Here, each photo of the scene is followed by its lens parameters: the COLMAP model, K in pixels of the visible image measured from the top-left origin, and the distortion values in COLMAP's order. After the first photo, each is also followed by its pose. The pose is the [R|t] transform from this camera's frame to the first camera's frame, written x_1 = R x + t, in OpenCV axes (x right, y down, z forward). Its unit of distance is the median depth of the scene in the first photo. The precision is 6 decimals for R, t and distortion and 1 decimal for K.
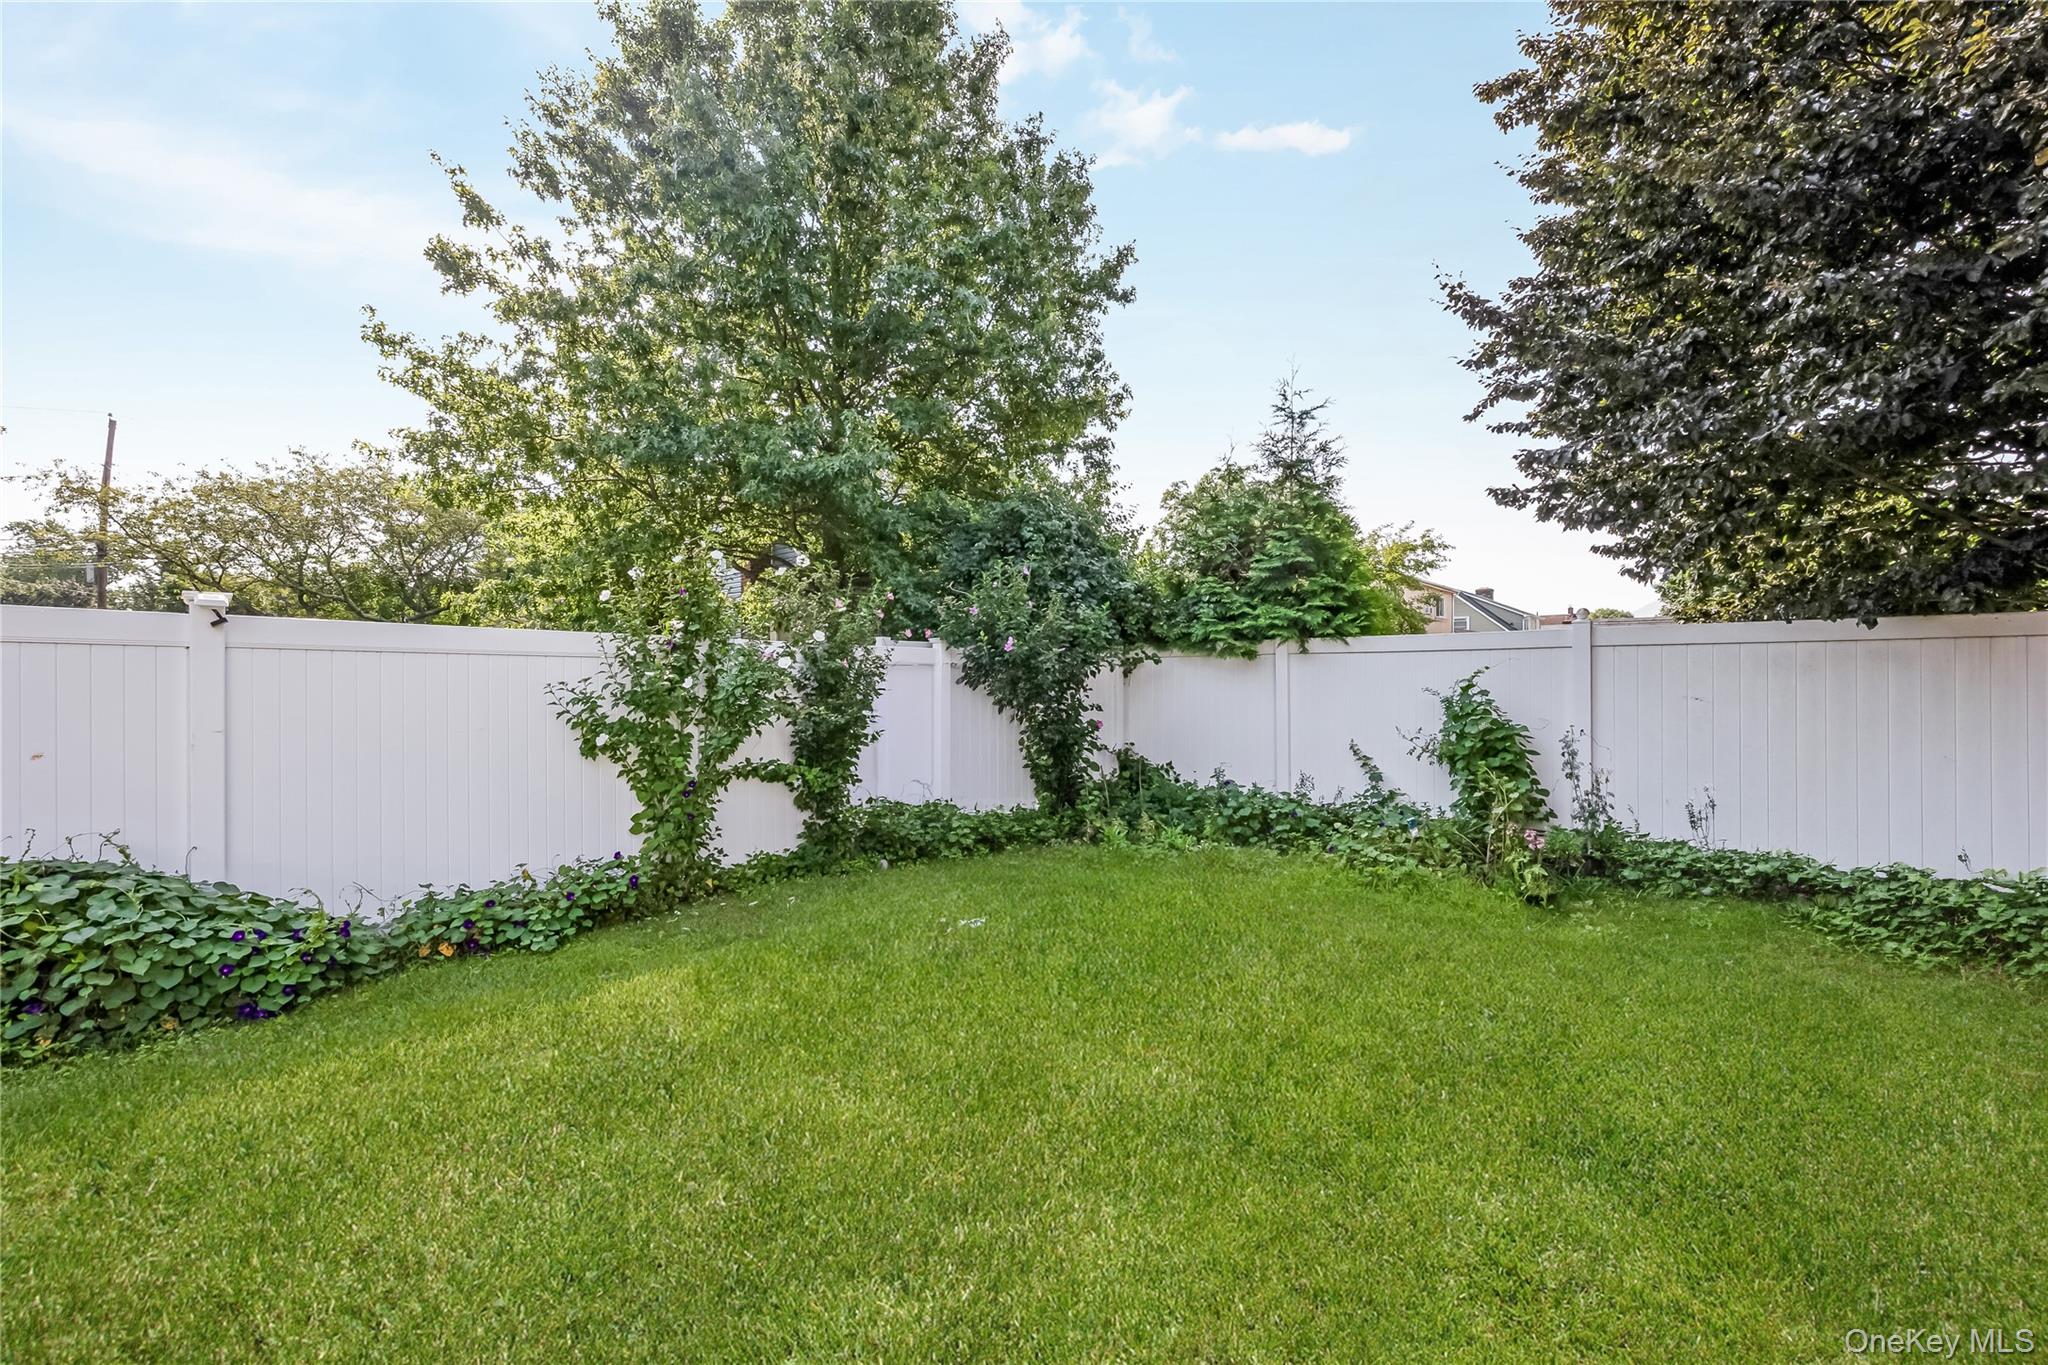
lens RADIAL K [[802.0, 0, 1035.1], [0, 802.0, 678.8], [0, 0, 1]] dist [-0.001067, -0.000272]
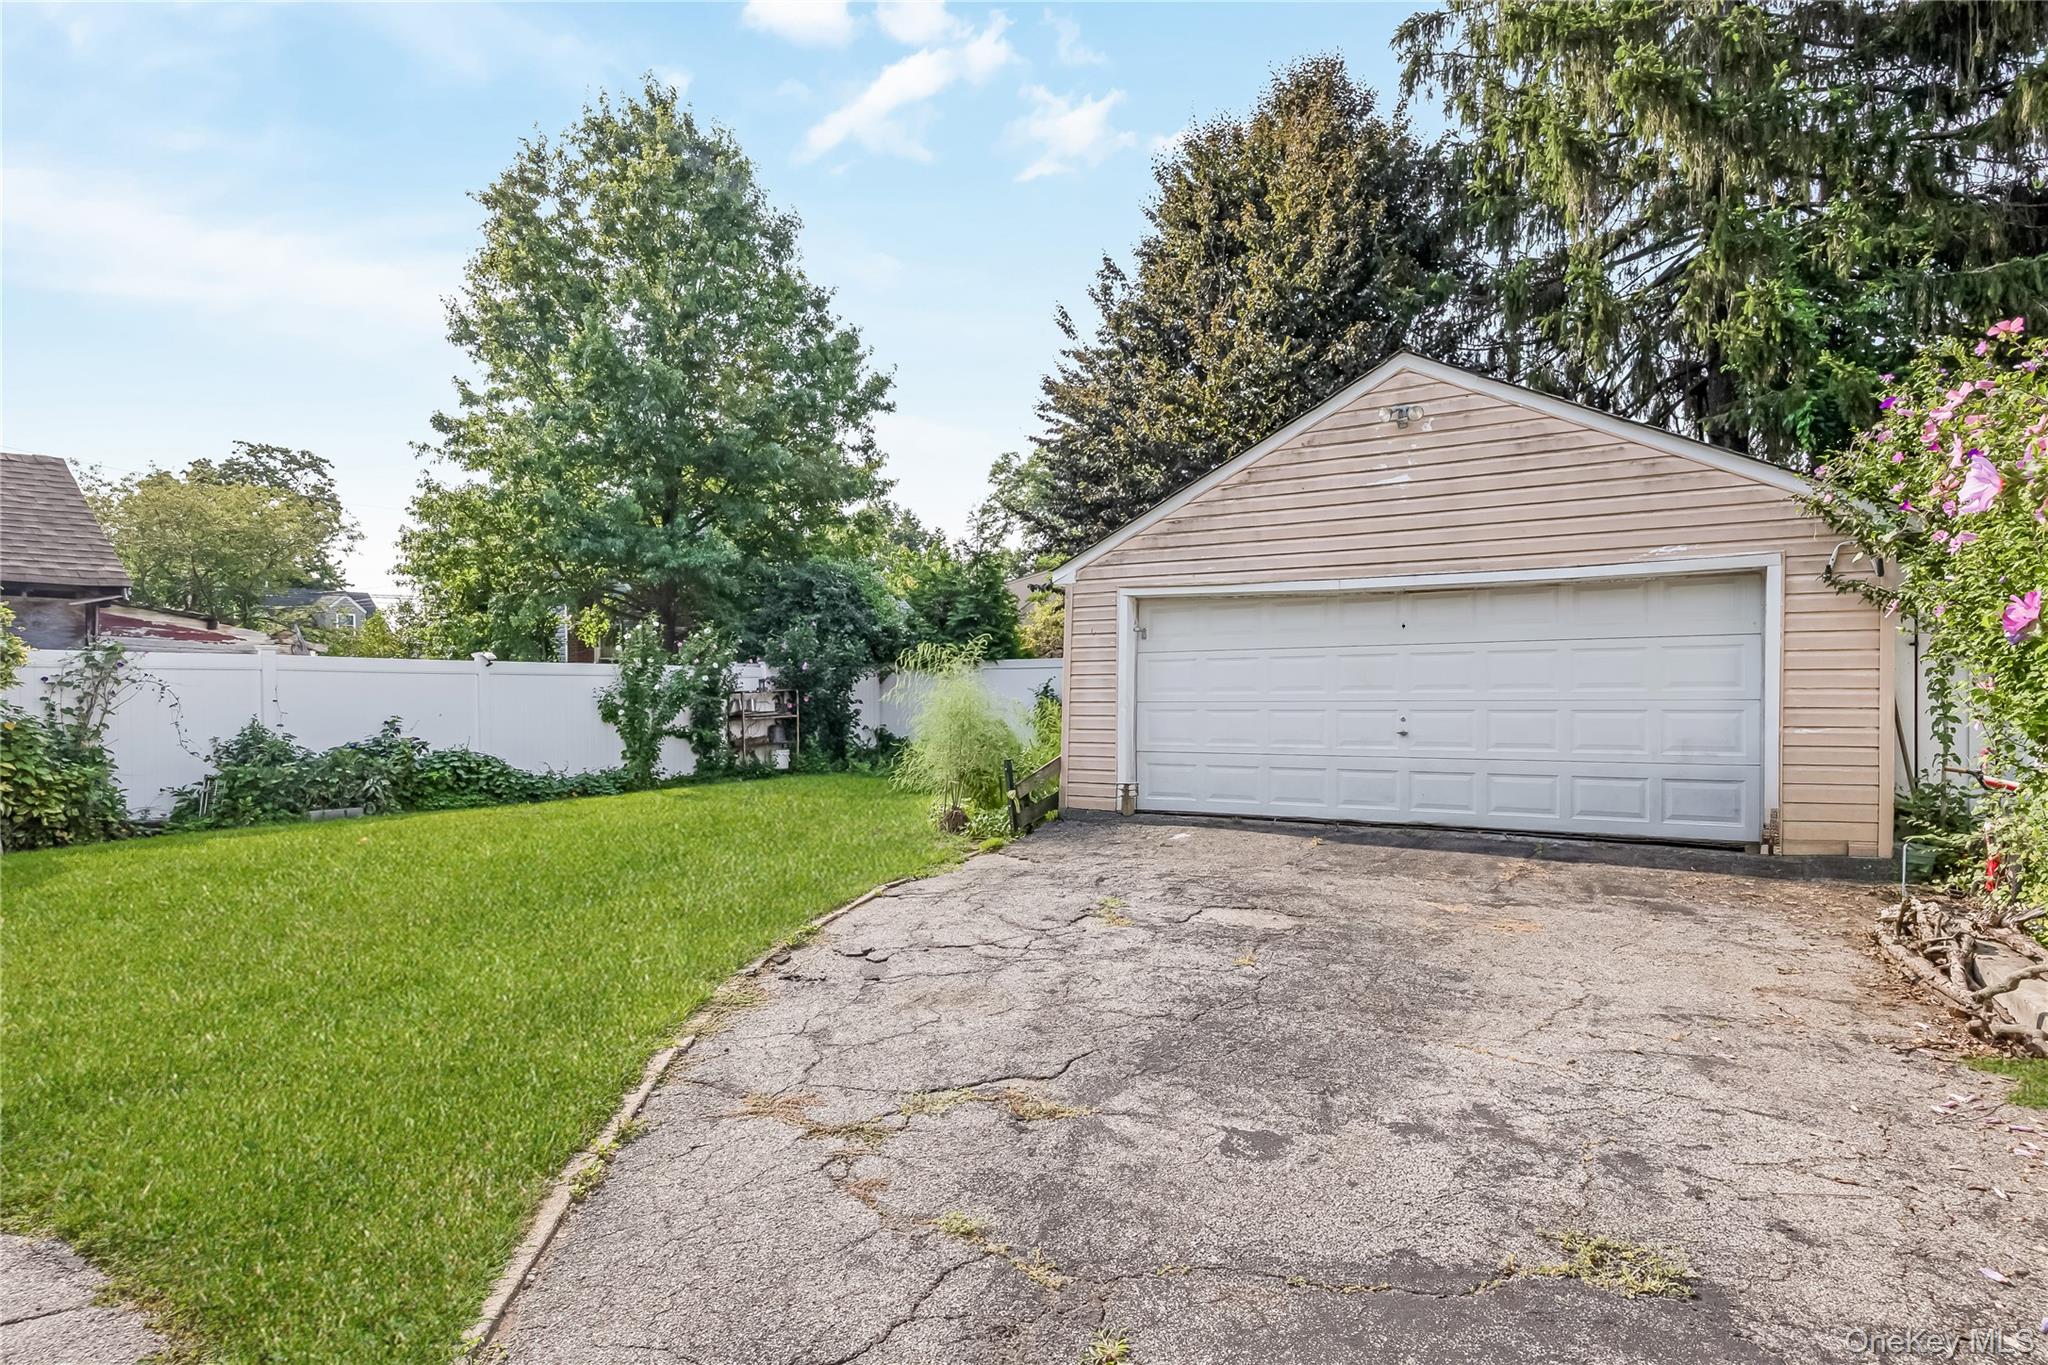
lens RADIAL K [[1072.2, 0, 1038.8], [0, 1072.2, 690.4], [0, 0, 1]] dist [-0.007322, 0.000482]
pose [[0.983957, -0.008693, 0.178196, 0.048555], [0.007782, 0.999953, 0.005811, 0.002993], [-0.178238, -0.004331, 0.983978, -1.284008]]
